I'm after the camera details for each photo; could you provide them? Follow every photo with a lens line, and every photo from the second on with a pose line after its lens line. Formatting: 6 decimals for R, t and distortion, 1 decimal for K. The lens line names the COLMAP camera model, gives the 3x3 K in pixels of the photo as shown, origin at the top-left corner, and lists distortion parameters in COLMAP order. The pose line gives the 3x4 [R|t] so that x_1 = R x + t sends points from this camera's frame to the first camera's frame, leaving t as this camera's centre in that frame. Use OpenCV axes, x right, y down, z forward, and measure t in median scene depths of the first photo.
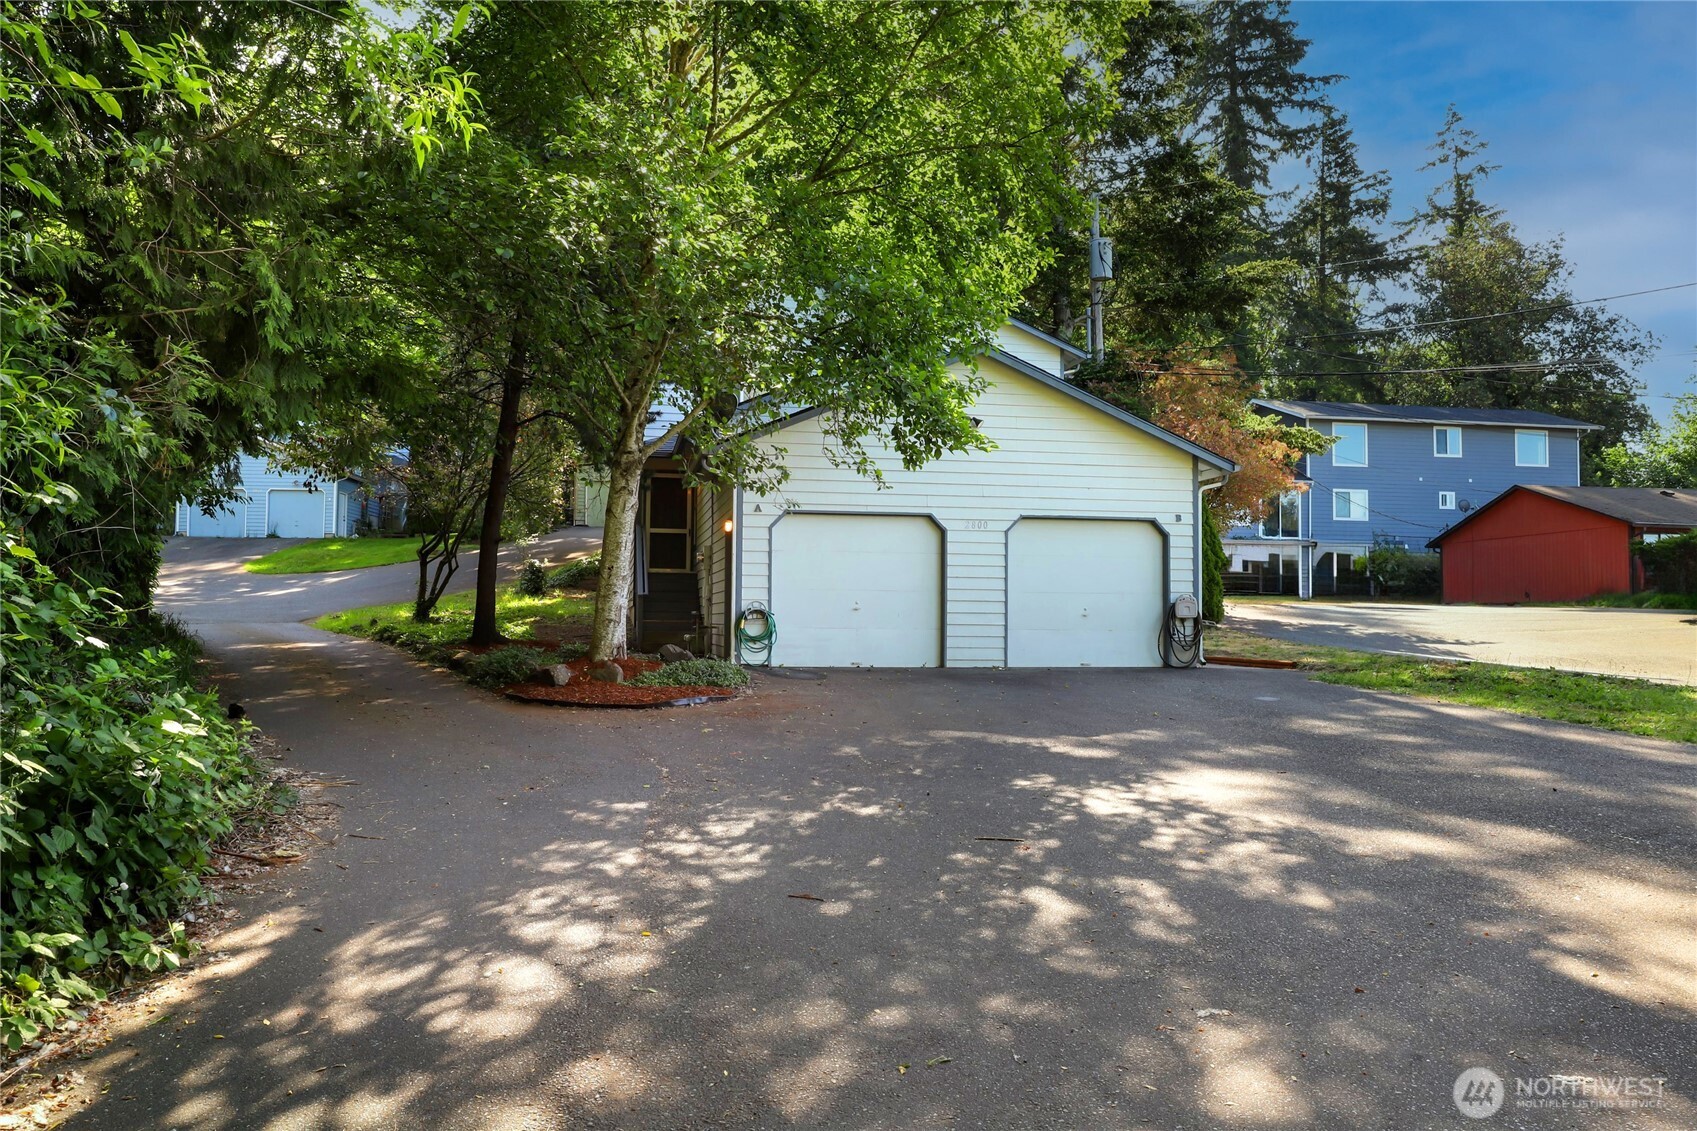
lens RADIAL K [[1217.5, 0, 848.5], [0, 1217.5, 565.5], [0, 0, 1]] dist [0.003651, 0.000236]
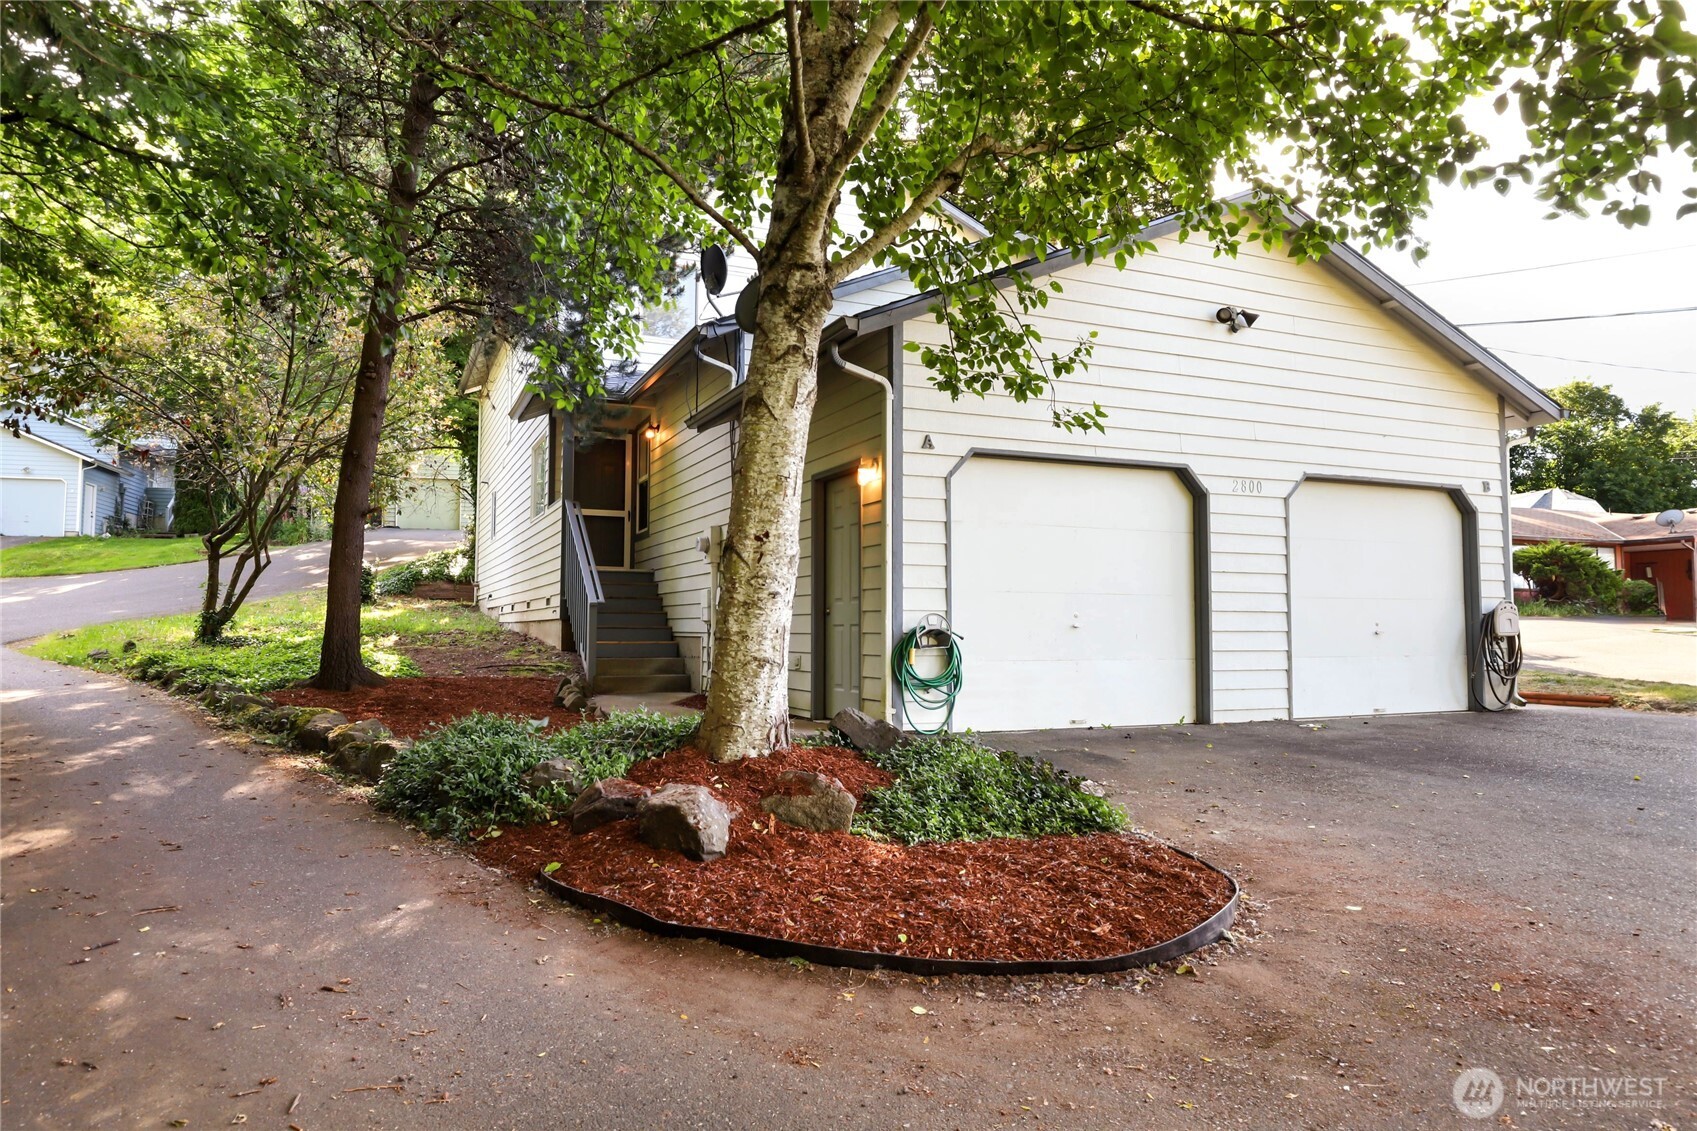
lens RADIAL K [[1063.2, 0, 848.5], [0, 1063.2, 565.5], [0, 0, 1]] dist [-0.001810, -0.000186]
pose [[0.975241, 0.007048, 0.221034, -0.204284], [-0.004229, 0.999904, -0.013224, 0.013820], [-0.221106, 0.011962, 0.975176, 0.523336]]
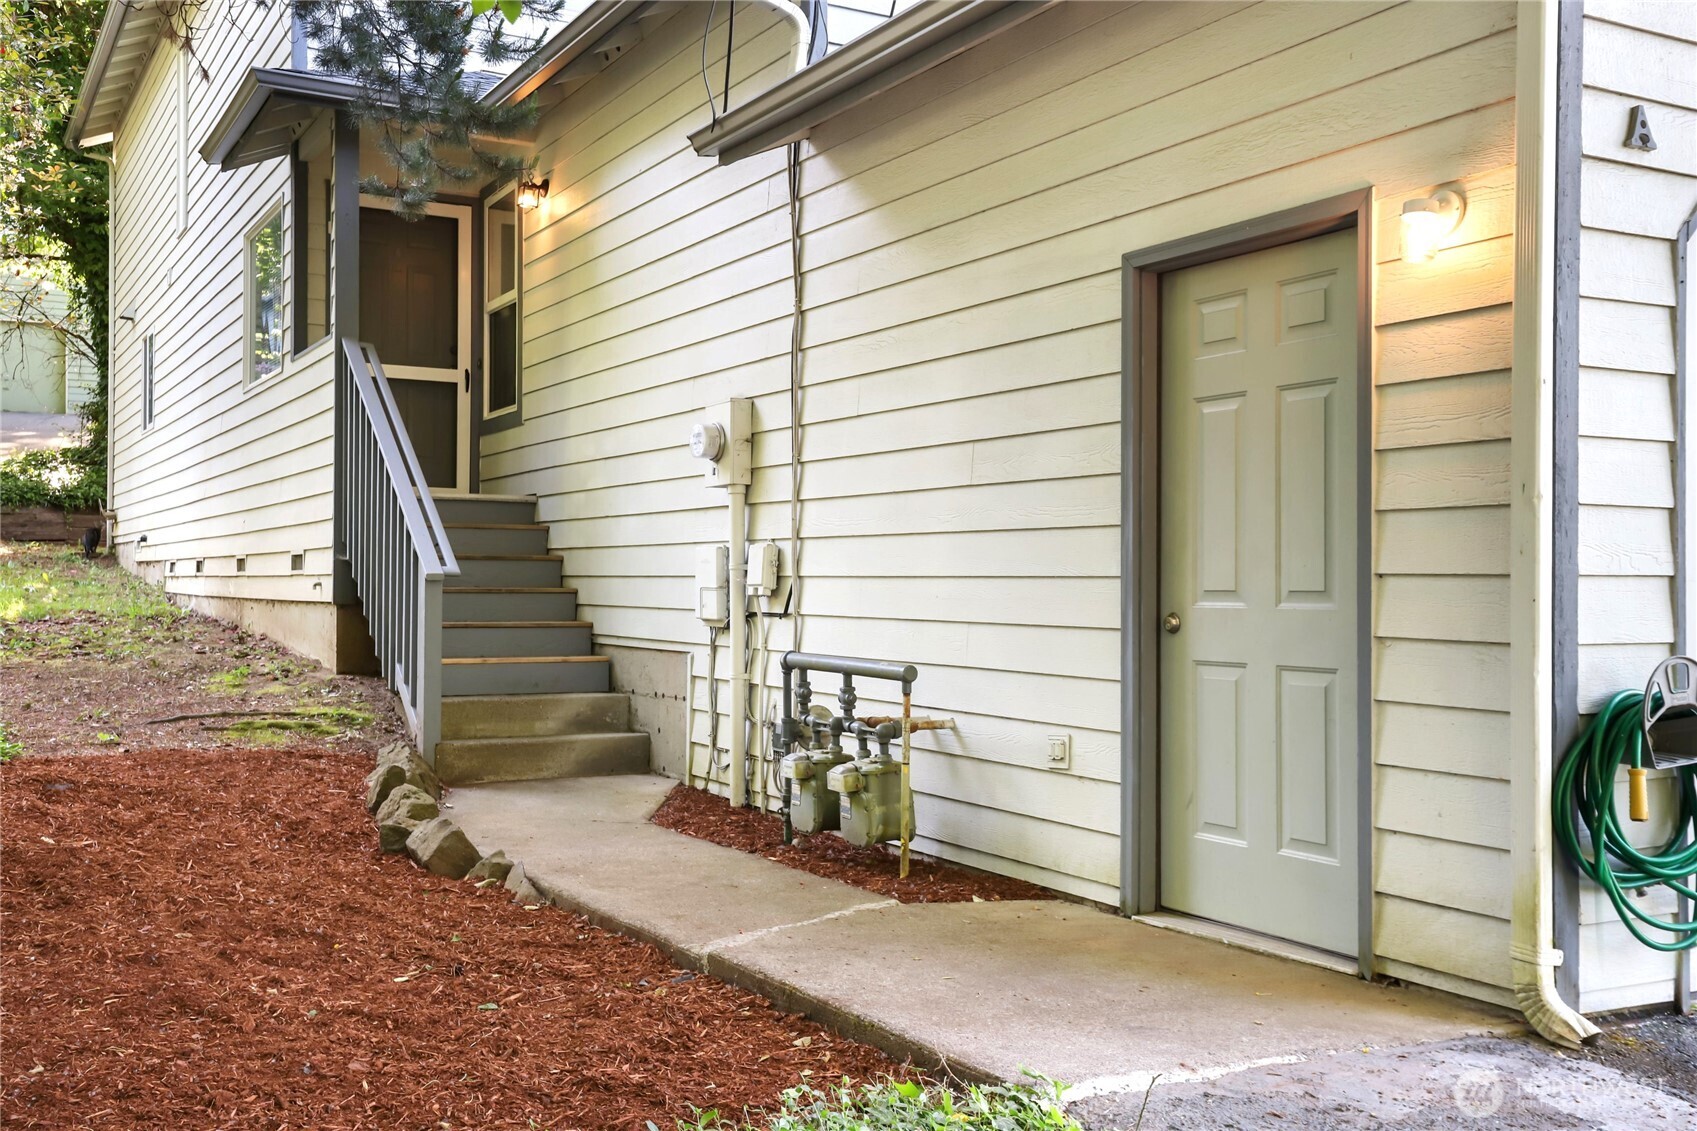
lens RADIAL K [[1608.4, 0, 848.5], [0, 1608.4, 565.5], [0, 0, 1]] dist [0.026672, 0.022715]
pose [[0.947357, 0.001474, 0.320175, -0.248304], [-0.013958, 0.999229, 0.036701, 0.009069], [-0.319874, -0.039238, 0.946647, 0.775779]]
